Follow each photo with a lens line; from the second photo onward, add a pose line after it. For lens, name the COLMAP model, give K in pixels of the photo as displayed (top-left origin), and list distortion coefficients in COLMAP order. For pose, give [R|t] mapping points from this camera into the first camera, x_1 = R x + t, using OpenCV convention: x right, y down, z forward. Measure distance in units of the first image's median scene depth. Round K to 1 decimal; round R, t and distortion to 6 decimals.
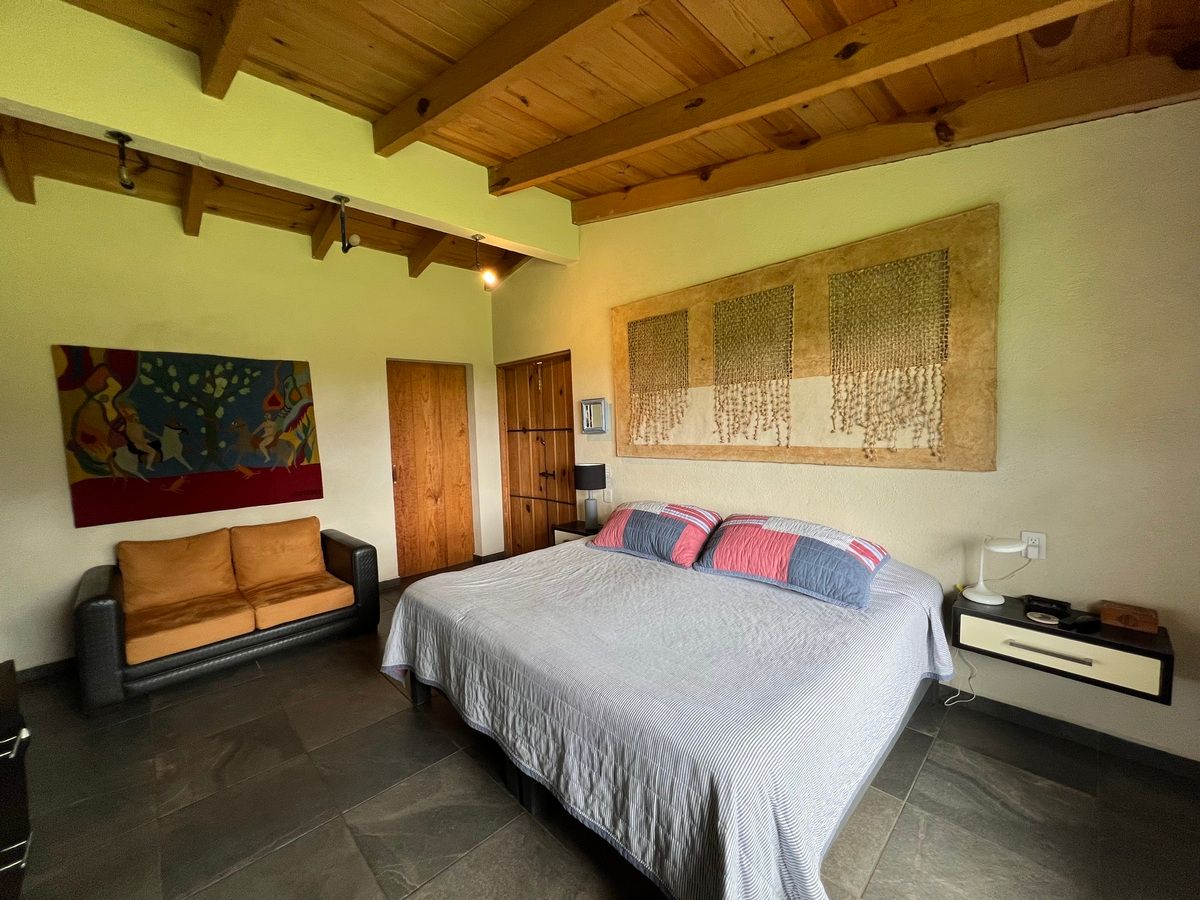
lens RADIAL K [[479.9, 0, 597.3], [0, 479.9, 447.2], [0, 0, 1]] dist [-0.003401, 0.001331]
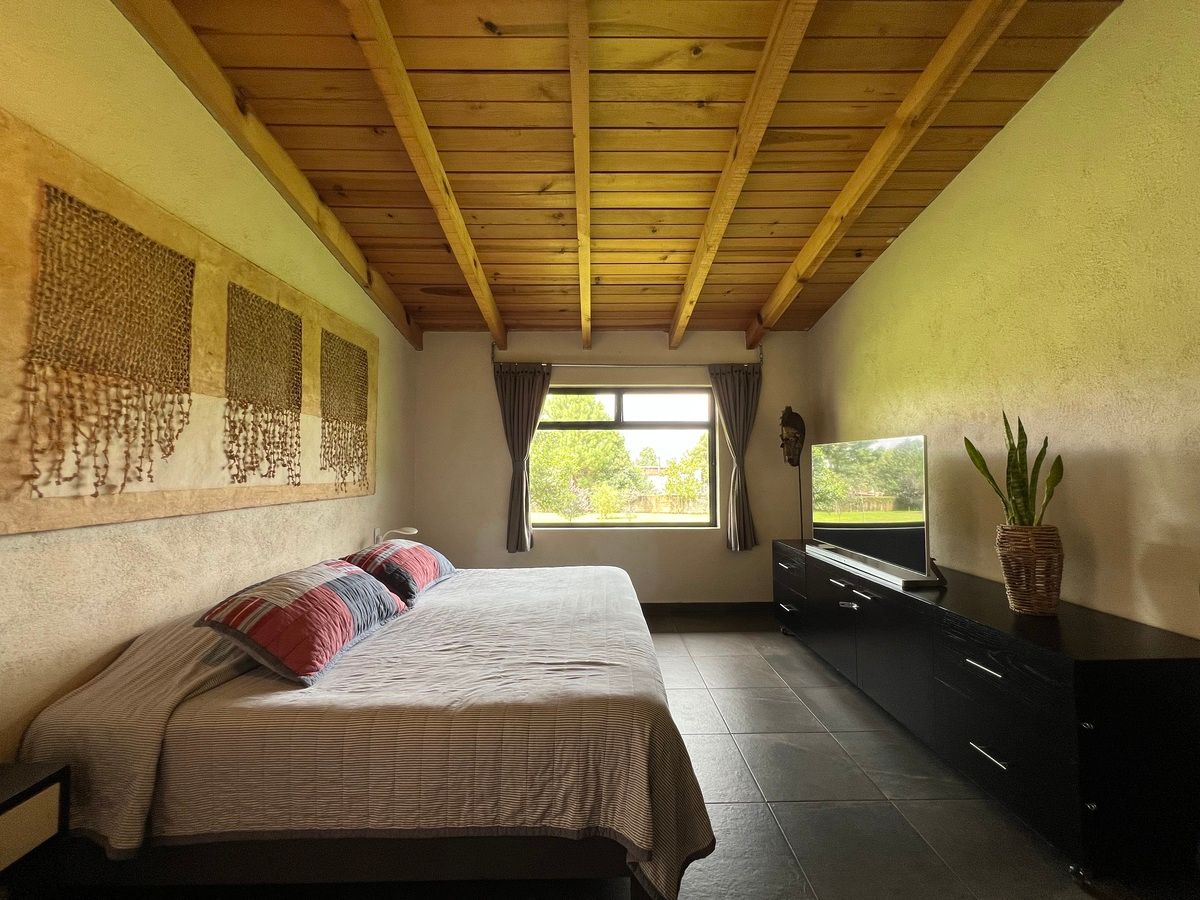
lens RADIAL K [[479.9, 0, 600.9], [0, 479.9, 444.4], [0, 0, 1]] dist [-0.003401, 0.001331]
pose [[-0.729885, 0.070718, 0.679903, -0.644299], [0.061983, 0.997384, -0.037200, -0.007642], [-0.680755, 0.014990, -0.732358, 1.233603]]
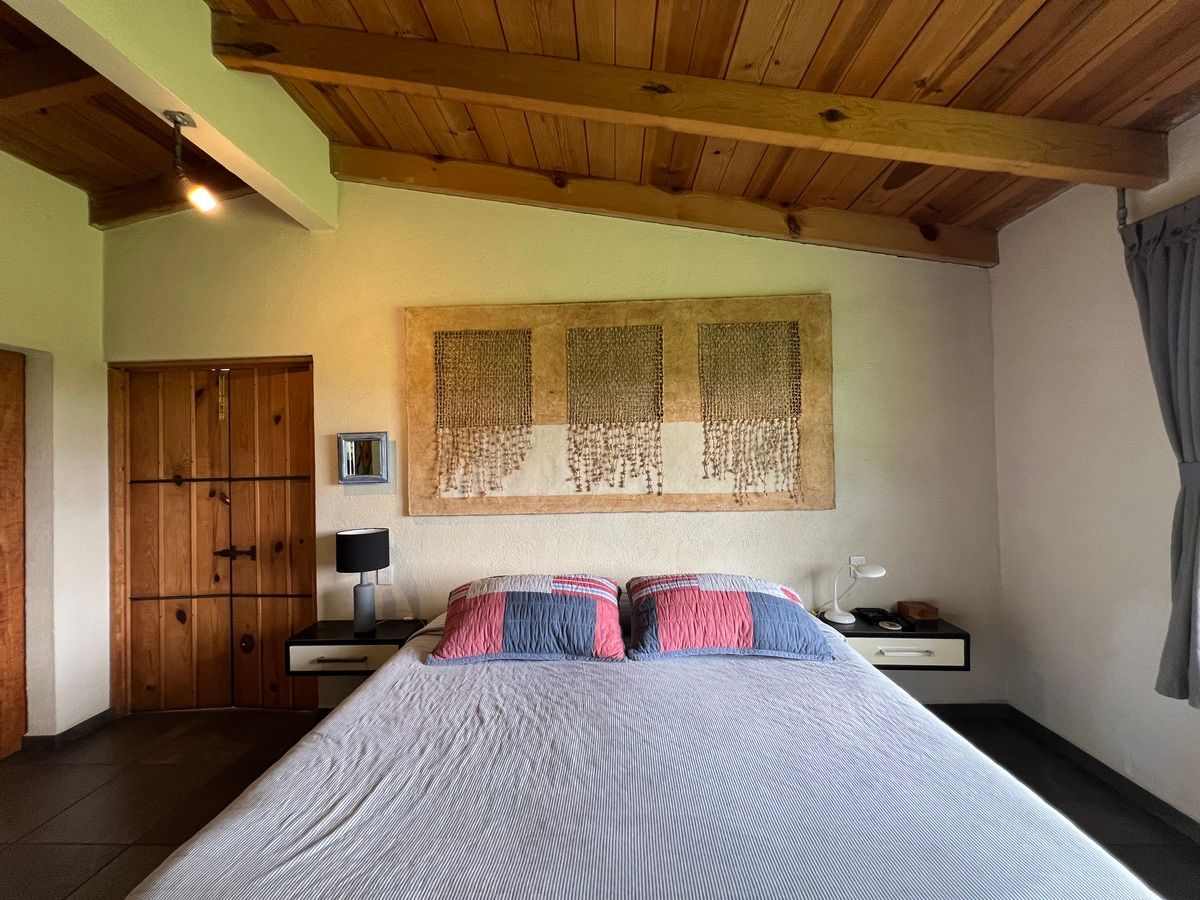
lens RADIAL K [[479.9, 0, 599.1], [0, 479.9, 447.3], [0, 0, 1]] dist [-0.003401, 0.001331]
pose [[0.718702, 0.030263, 0.694660, -0.327391], [0.033005, 0.996441, -0.077558, -0.023000], [-0.694535, 0.078668, 0.715145, 0.394018]]
